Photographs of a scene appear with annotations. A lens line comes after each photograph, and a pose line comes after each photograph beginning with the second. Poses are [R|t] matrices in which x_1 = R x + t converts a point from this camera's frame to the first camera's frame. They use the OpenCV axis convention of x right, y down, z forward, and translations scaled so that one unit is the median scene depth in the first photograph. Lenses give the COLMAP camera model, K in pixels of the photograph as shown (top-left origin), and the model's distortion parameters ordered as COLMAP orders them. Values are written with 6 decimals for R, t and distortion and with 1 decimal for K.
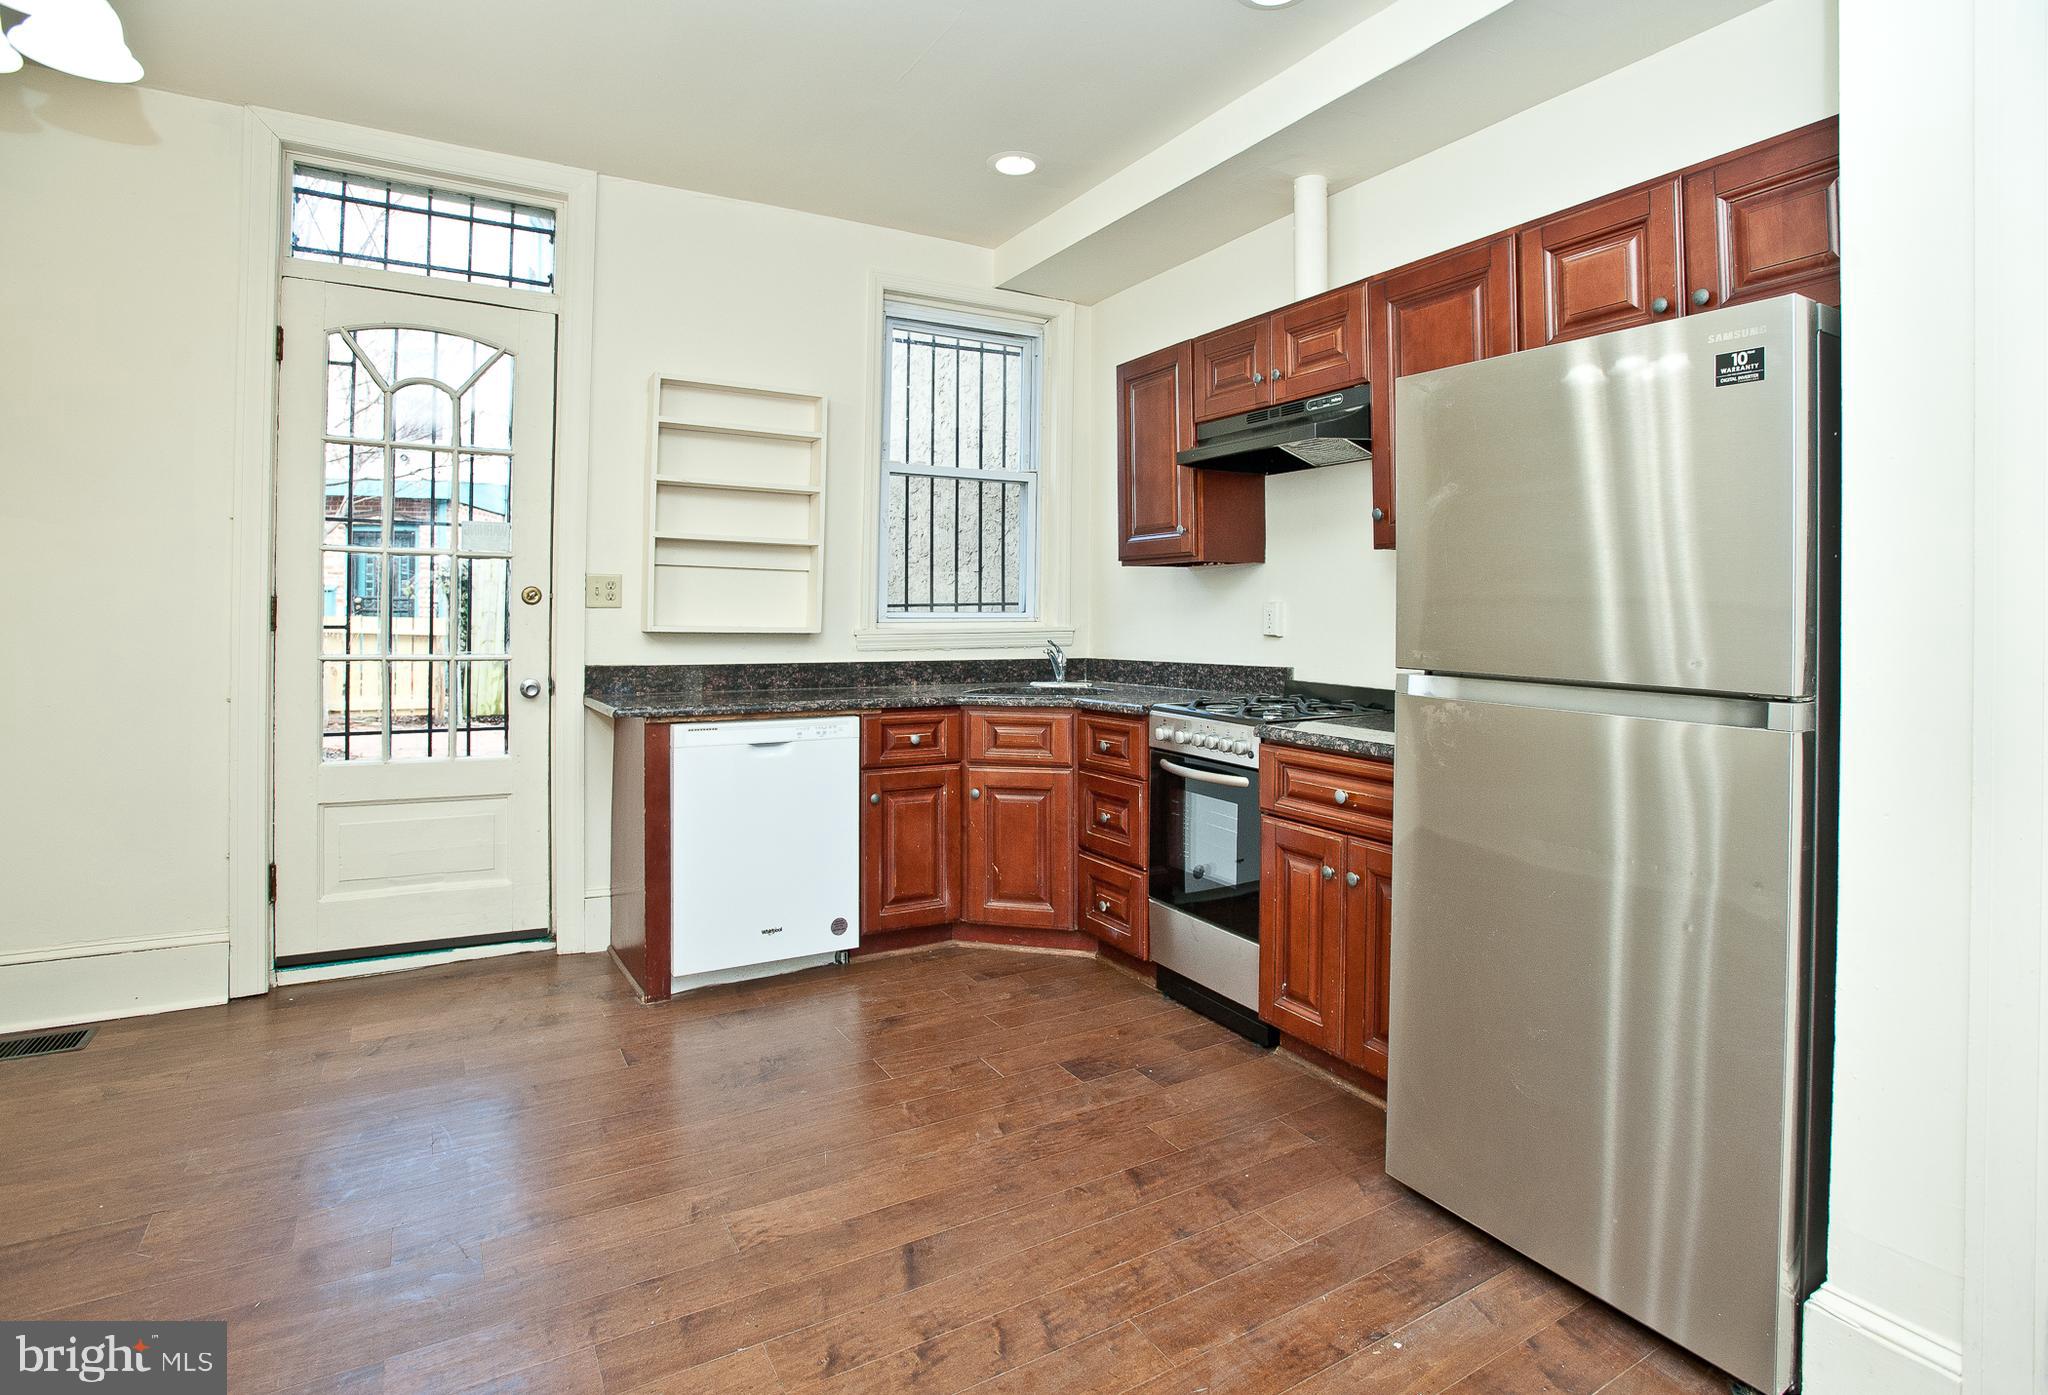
lens RADIAL K [[1021.7, 0, 1030.2], [0, 1021.7, 600.5], [0, 0, 1]] dist [-0.044471, 0.000018]
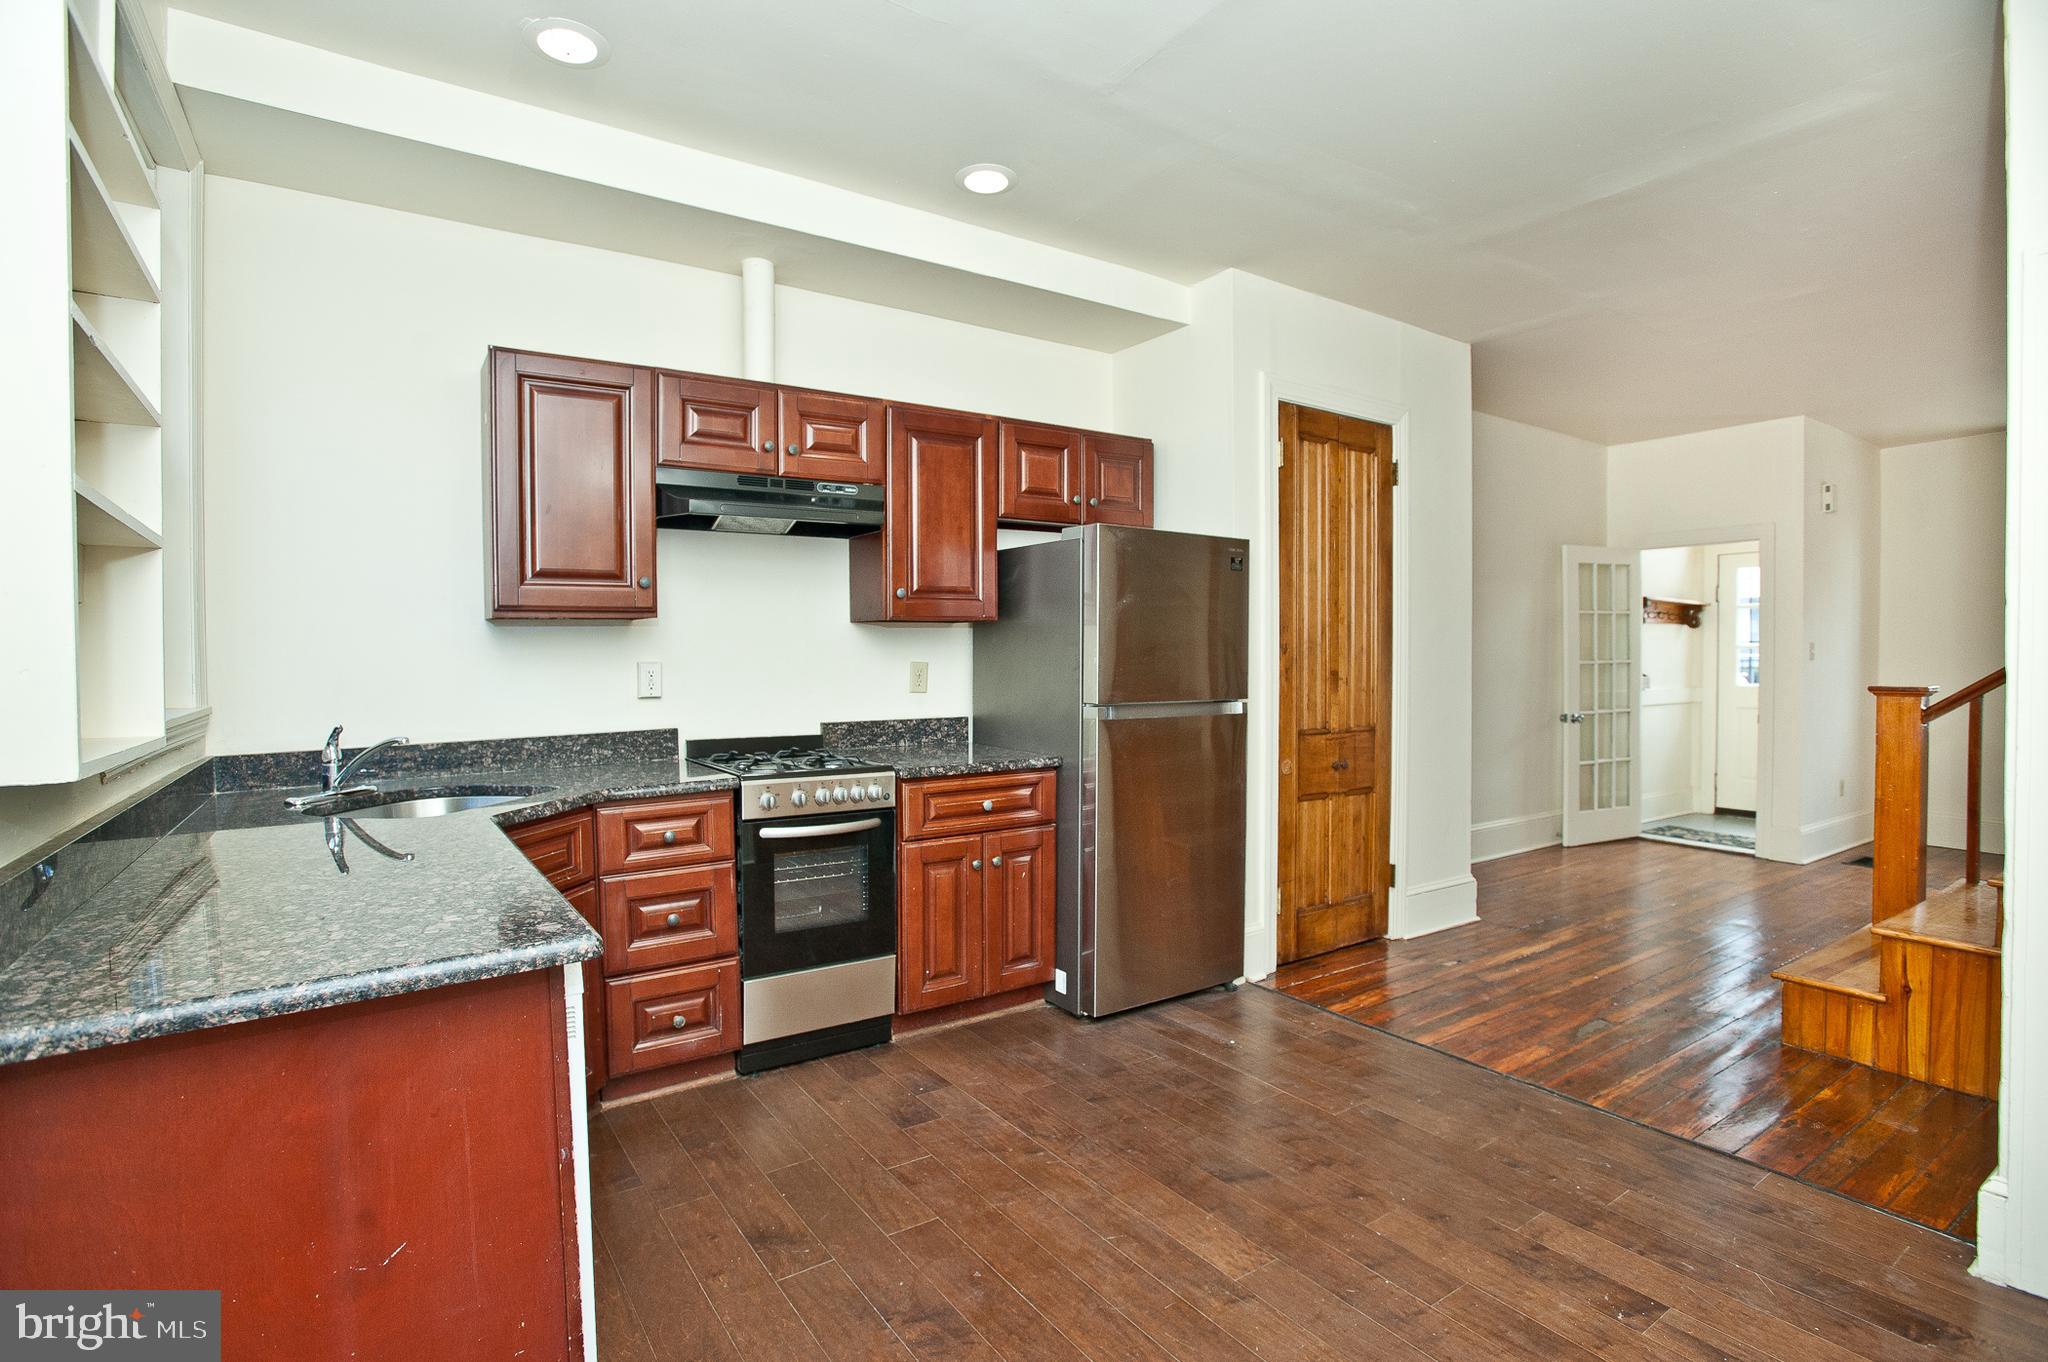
lens RADIAL K [[982.9, 0, 1017.5], [0, 982.9, 680.1], [0, 0, 1]] dist [-0.069662, 0.027440]
pose [[-0.059729, -0.033330, 0.997658, -0.736024], [-0.005429, 0.999438, 0.033065, -0.014392], [-0.998200, -0.003441, -0.059877, 0.757368]]
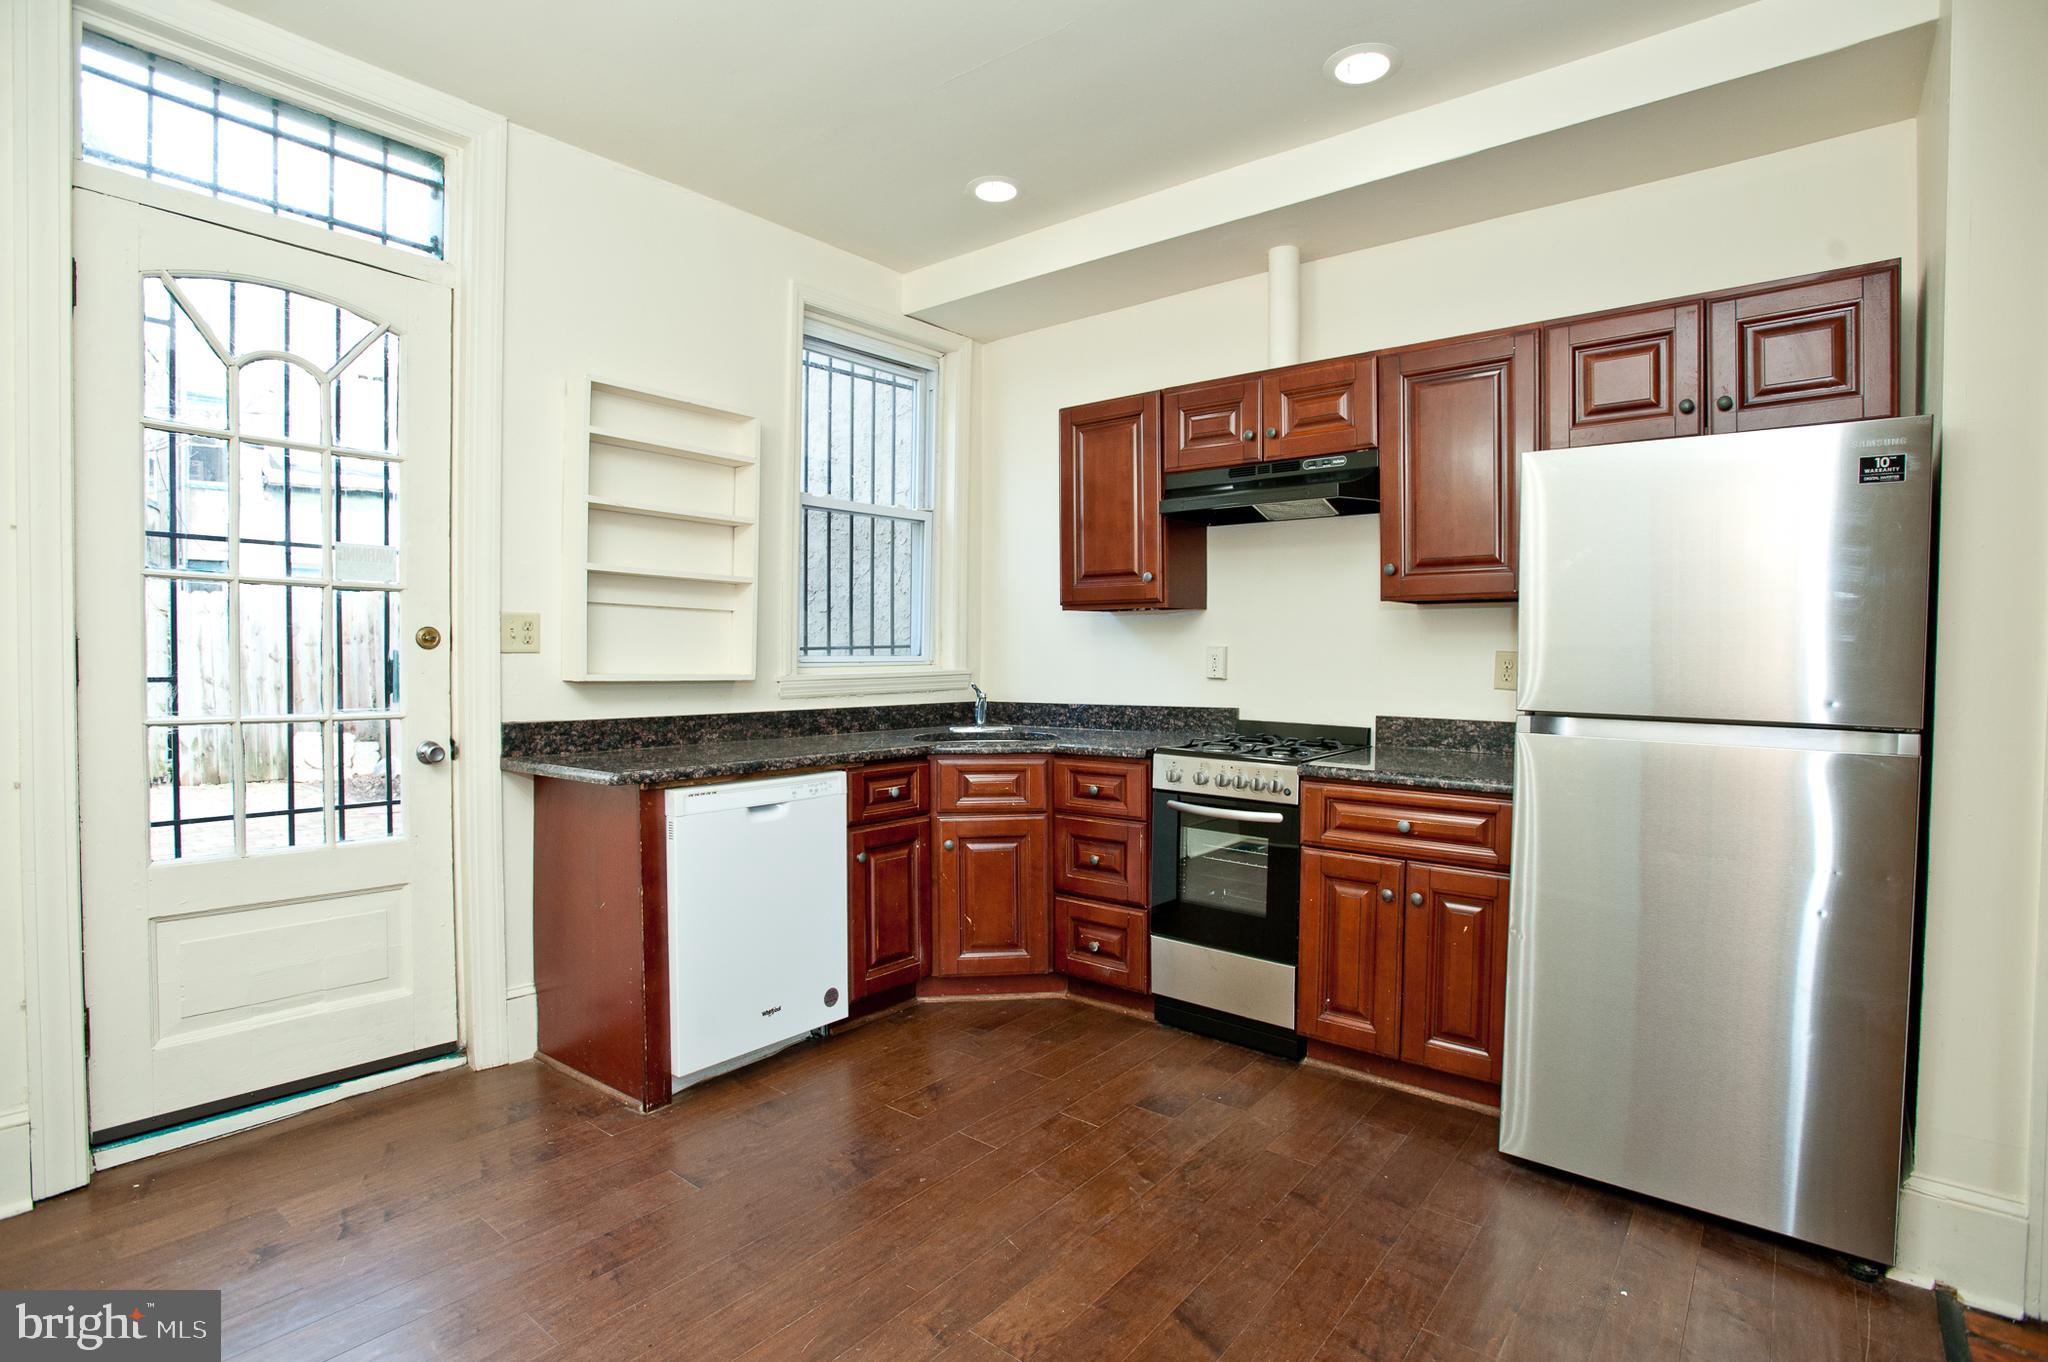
lens RADIAL K [[991.8, 0, 1024.0], [0, 991.8, 681.0], [0, 0, 1]] dist [-0.056896, 0.013380]
pose [[0.936256, -0.010100, 0.351174, -0.333073], [-0.004788, 0.999127, 0.041501, -0.005109], [-0.351286, -0.040537, 0.935390, 0.110529]]
